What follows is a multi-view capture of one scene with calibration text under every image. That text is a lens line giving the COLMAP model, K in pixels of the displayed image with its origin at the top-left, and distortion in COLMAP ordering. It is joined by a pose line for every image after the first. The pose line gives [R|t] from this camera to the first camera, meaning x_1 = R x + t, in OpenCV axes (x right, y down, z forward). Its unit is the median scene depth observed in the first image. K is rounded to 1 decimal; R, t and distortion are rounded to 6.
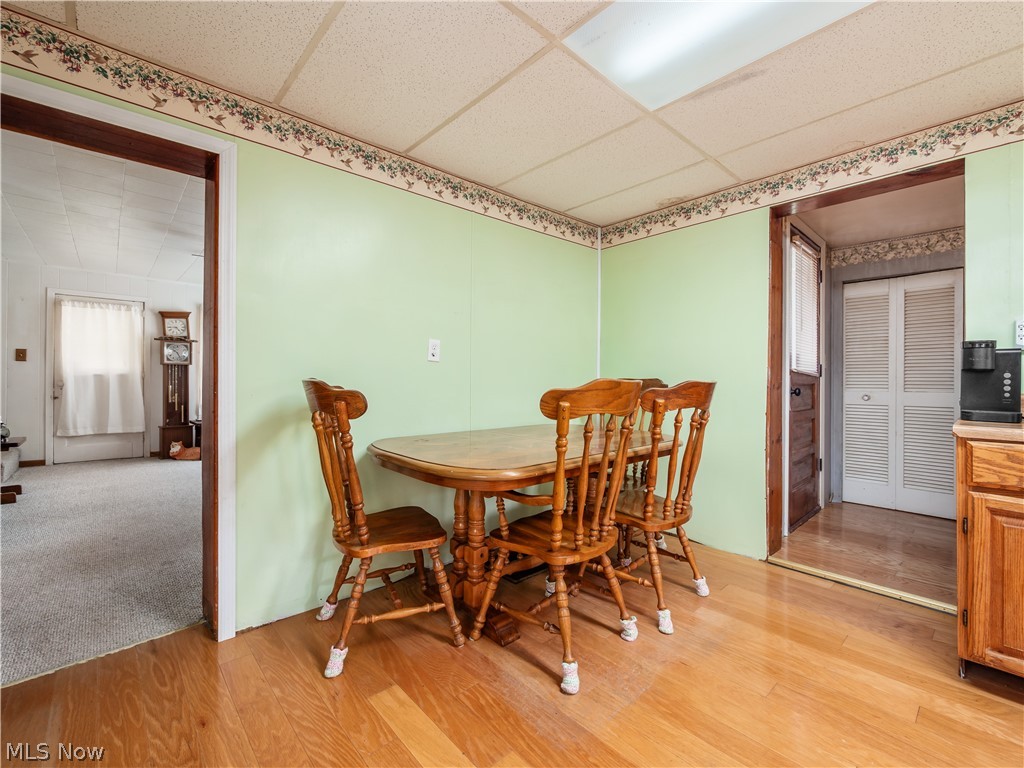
lens RADIAL K [[450.3, 0, 526.5], [0, 450.3, 374.9], [0, 0, 1]] dist [-0.003354, -0.000319]
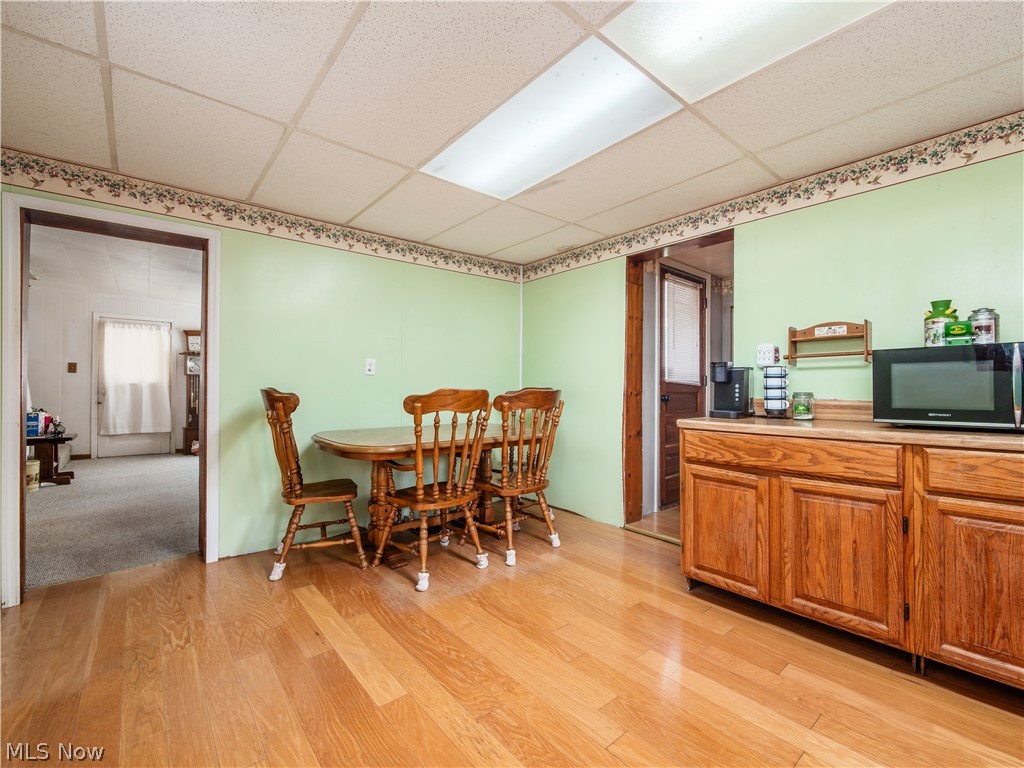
lens RADIAL K [[450.3, 0, 527.6], [0, 450.3, 380.6], [0, 0, 1]] dist [-0.003354, -0.000319]
pose [[0.999018, 0.000314, -0.044299, 0.327498], [-0.000594, 0.999980, -0.006309, -0.004676], [0.044296, 0.006329, 0.998998, -0.330163]]
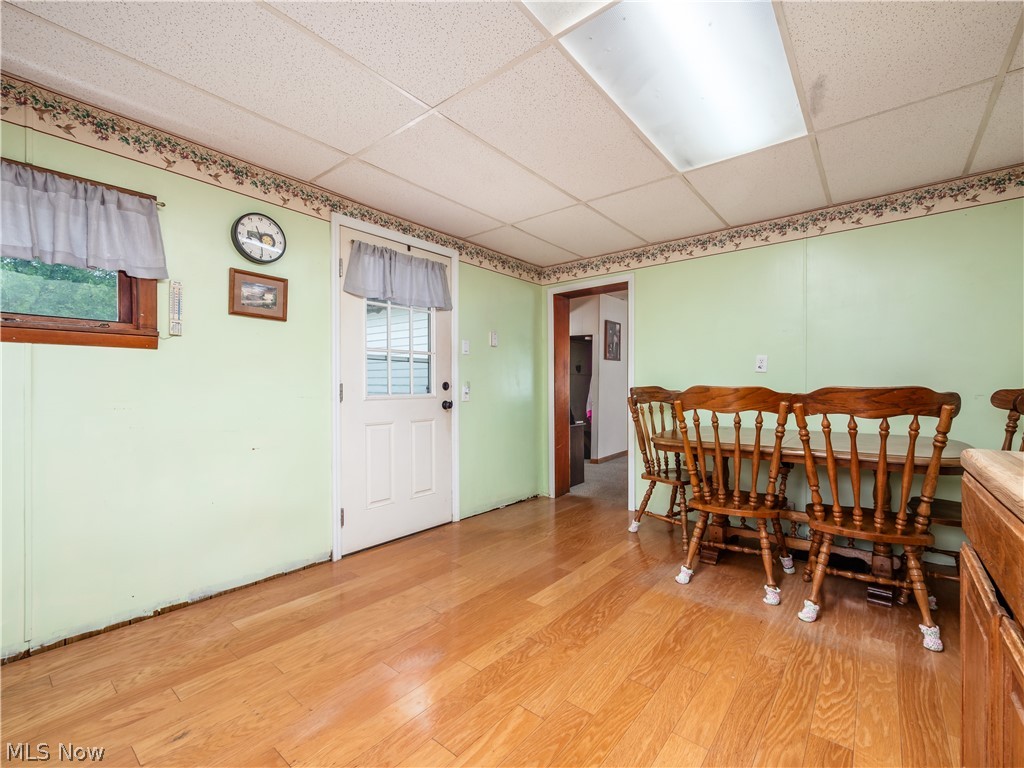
lens RADIAL K [[450.3, 0, 510.4], [0, 450.3, 390.6], [0, 0, 1]] dist [-0.003354, -0.000319]
pose [[0.125009, 0.004122, -0.992147, 0.989654], [0.015365, 0.999863, 0.006090, 0.003981], [0.992037, -0.016006, 0.124928, 0.129481]]
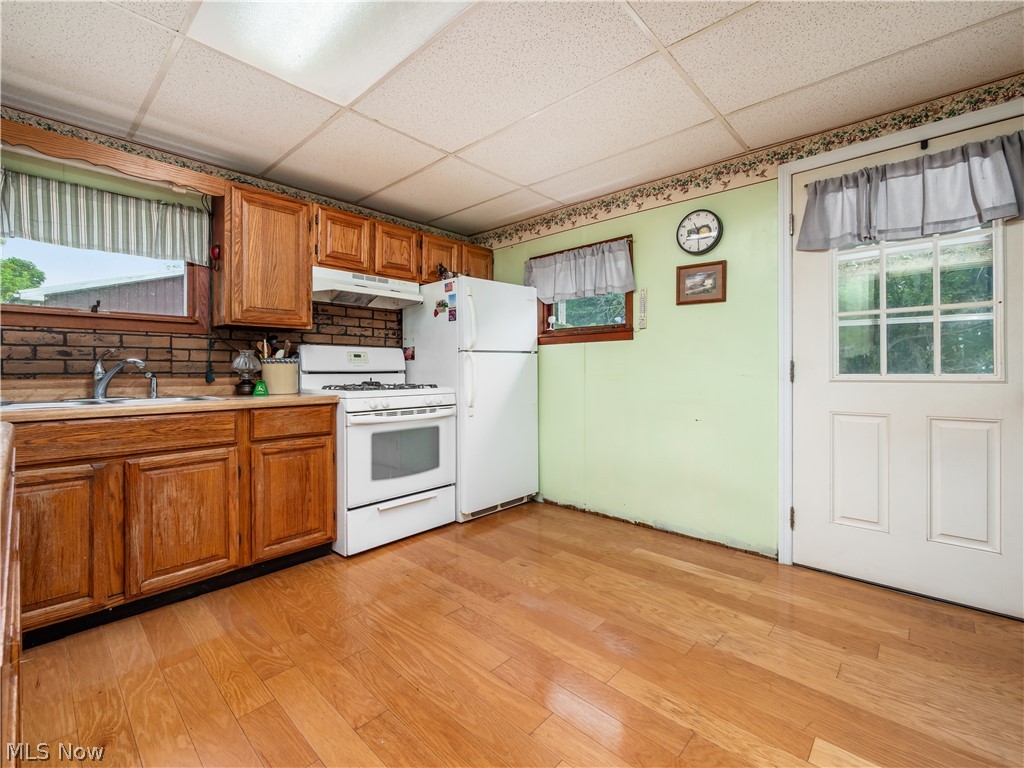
lens RADIAL K [[450.3, 0, 525.3], [0, 450.3, 375.2], [0, 0, 1]] dist [-0.003354, -0.000319]
pose [[-0.996874, 0.003963, -0.078912, 0.469948], [0.003958, 0.999992, 0.000211, 0.014922], [0.078912, -0.000102, -0.996882, 0.752674]]
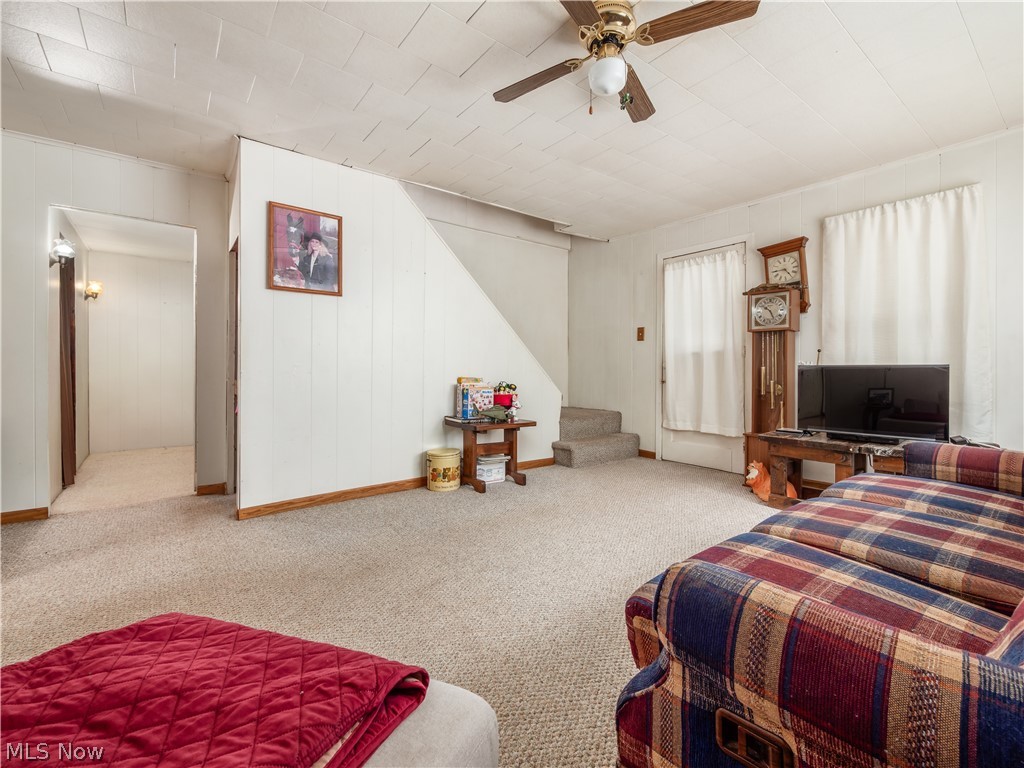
lens RADIAL K [[450.3, 0, 514.4], [0, 450.3, 378.2], [0, 0, 1]] dist [-0.003354, -0.000319]
pose [[-0.093376, 0.007430, -0.995603, -0.379258], [0.007760, 0.999947, 0.006734, 0.077291], [0.995601, -0.007097, -0.093428, 1.718998]]
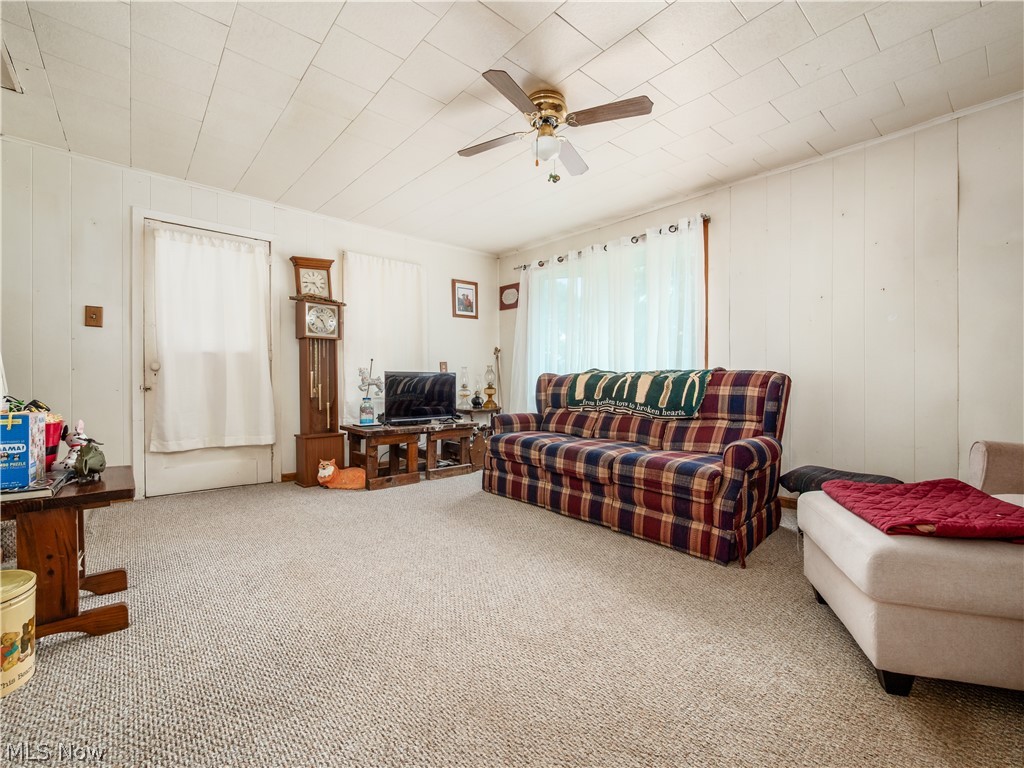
lens RADIAL K [[450.3, 0, 527.2], [0, 450.3, 379.1], [0, 0, 1]] dist [-0.003354, -0.000319]
pose [[0.999619, -0.000152, -0.027616, -1.112655], [0.000423, 0.999952, 0.009778, 0.068104], [0.027614, -0.009785, 0.999571, 0.871453]]
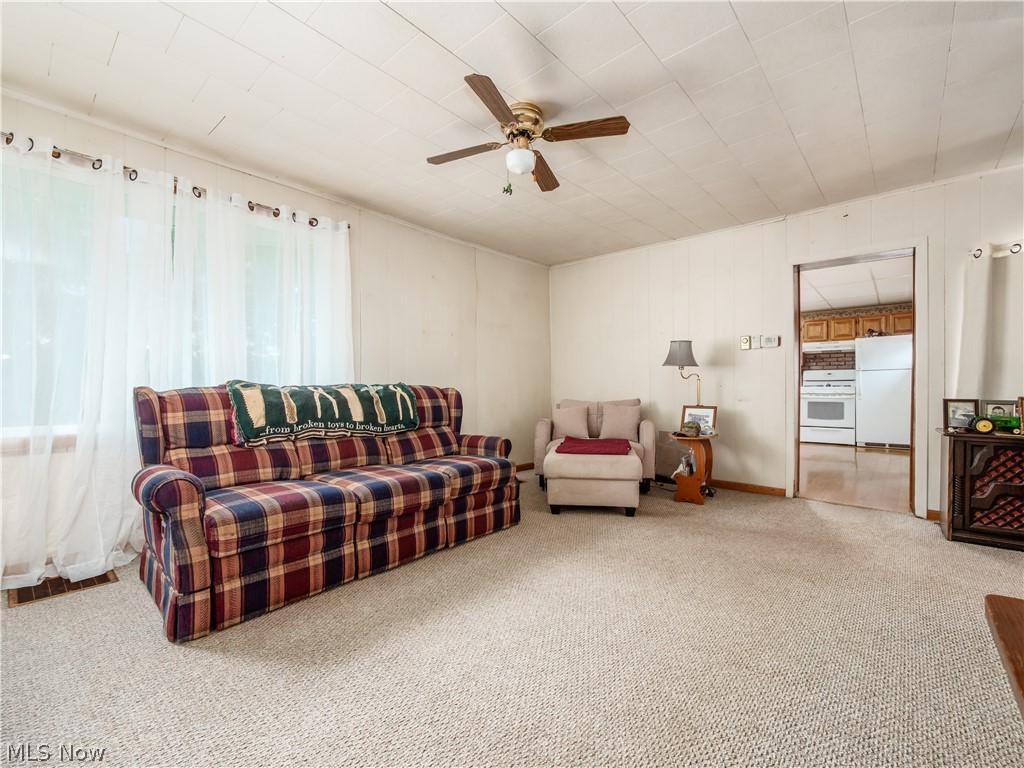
lens RADIAL K [[450.3, 0, 515.6], [0, 450.3, 387.0], [0, 0, 1]] dist [-0.003354, -0.000319]
pose [[-0.099435, -0.000635, 0.995044, -2.009134], [-0.005018, 0.999987, 0.000136, 0.060193], [-0.995031, -0.004980, -0.099437, 1.905614]]
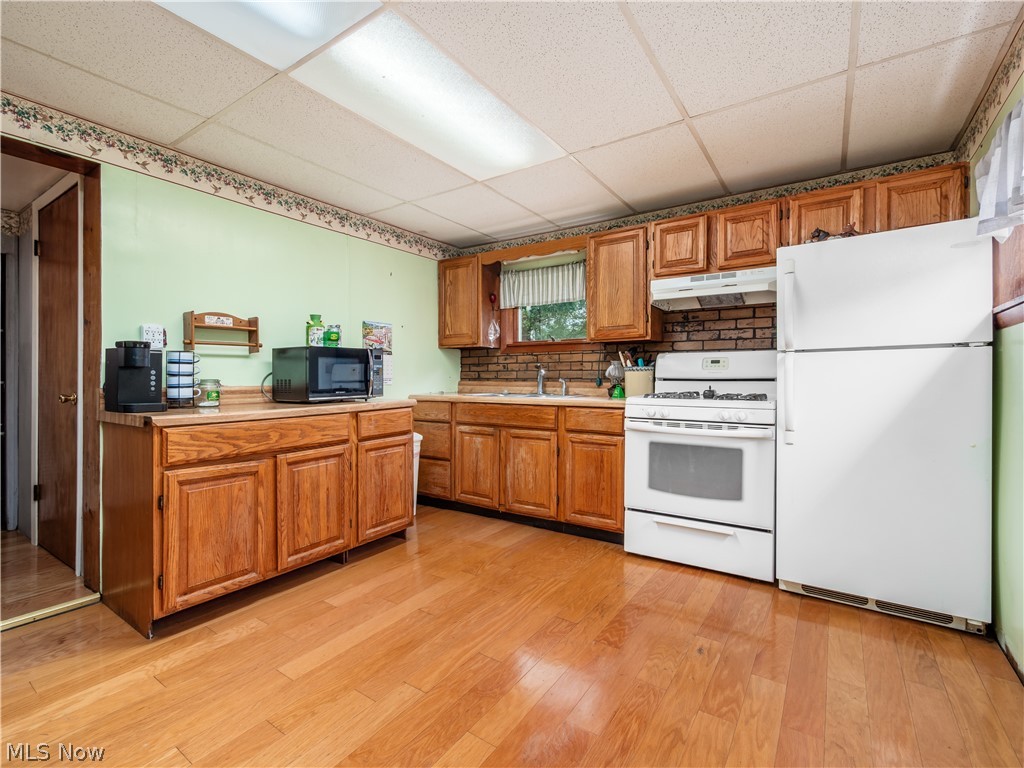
lens RADIAL K [[470.9, 0, 511.1], [0, 470.9, 378.9], [0, 0, 1]] dist [-0.001096, 0.000346]
pose [[-0.208011, -0.006247, 0.978107, -0.242426], [-0.009299, 0.999947, 0.004409, 0.003045], [-0.978082, -0.008179, -0.208058, 0.232744]]
